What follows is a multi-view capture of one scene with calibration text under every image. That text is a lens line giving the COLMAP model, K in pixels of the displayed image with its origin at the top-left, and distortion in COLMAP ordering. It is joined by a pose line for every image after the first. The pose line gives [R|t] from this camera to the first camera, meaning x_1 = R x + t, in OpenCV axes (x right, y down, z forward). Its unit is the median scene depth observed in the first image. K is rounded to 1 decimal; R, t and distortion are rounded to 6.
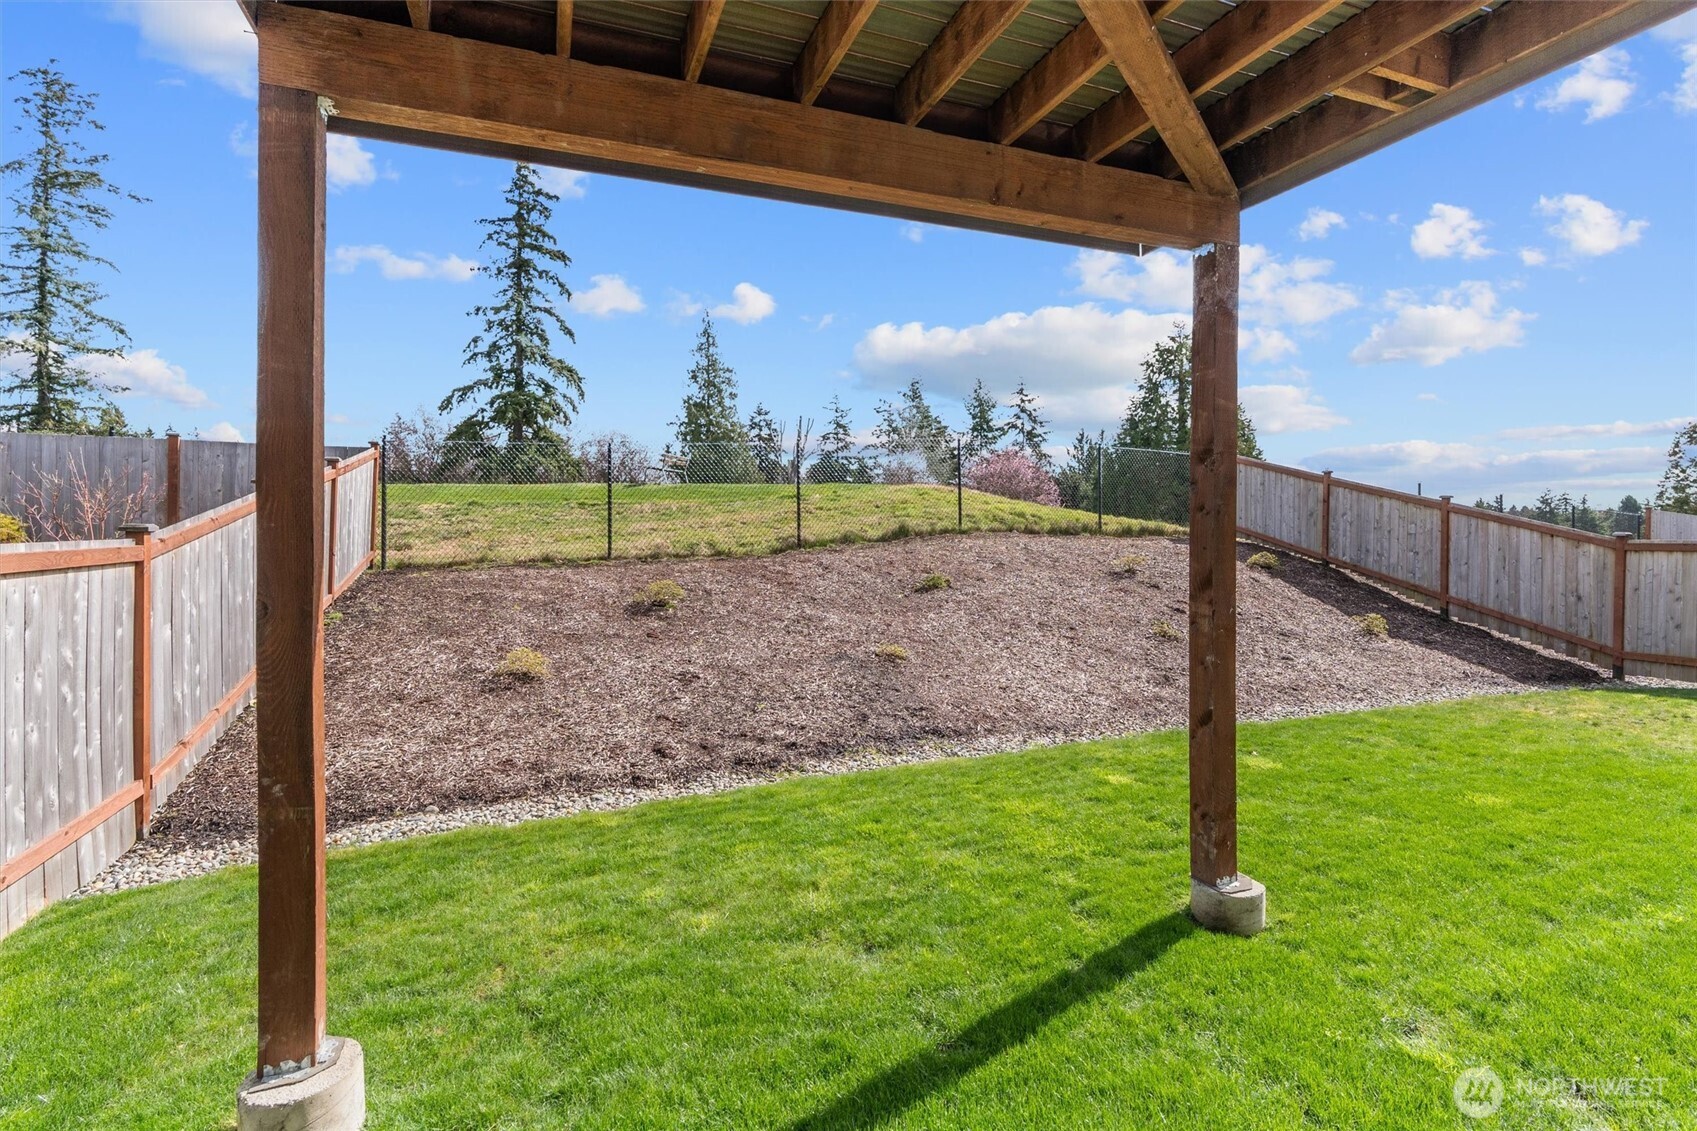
lens RADIAL K [[801.2, 0, 858.8], [0, 801.2, 539.8], [0, 0, 1]] dist [-0.017799, 0.007266]
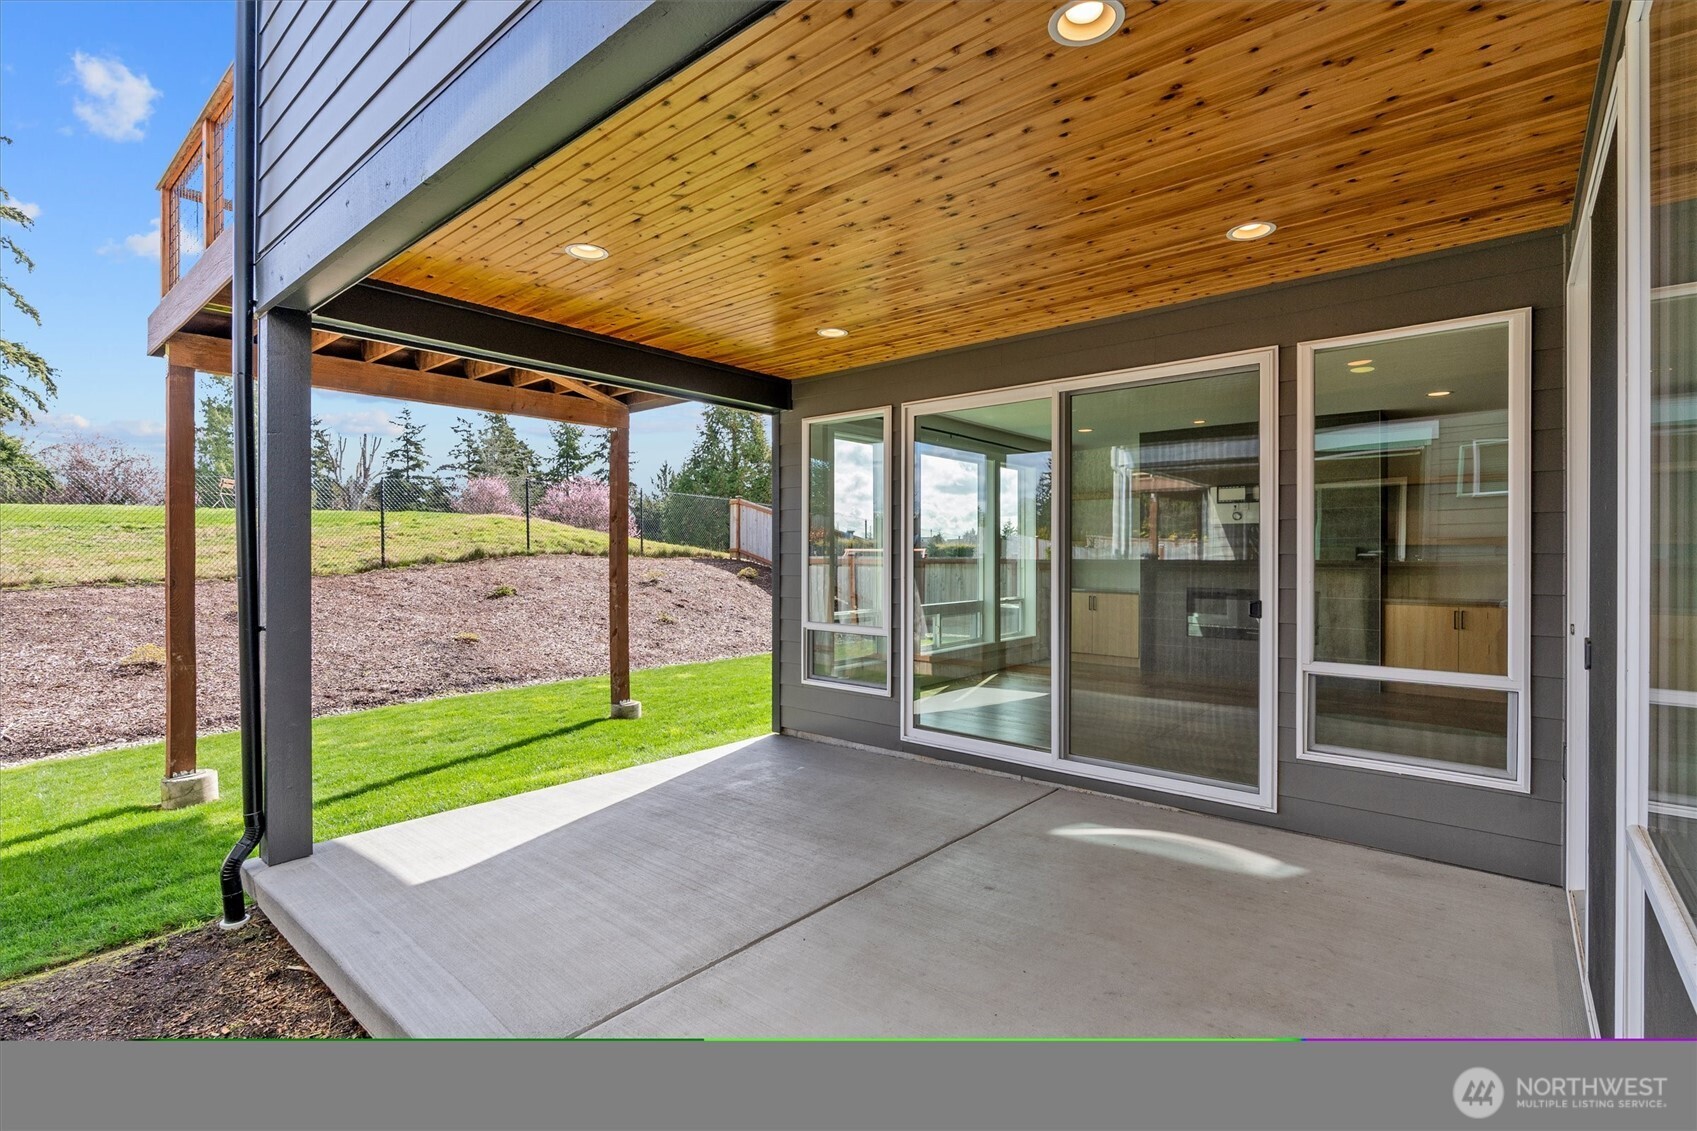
lens RADIAL K [[774.9, 0, 843.0], [0, 774.9, 557.9], [0, 0, 1]] dist [-0.002919, 0.000400]
pose [[0.883804, -0.004396, 0.467837, -0.007570], [0.007748, 0.999956, -0.005242, 0.006223], [-0.467794, 0.008257, 0.883799, -0.319759]]
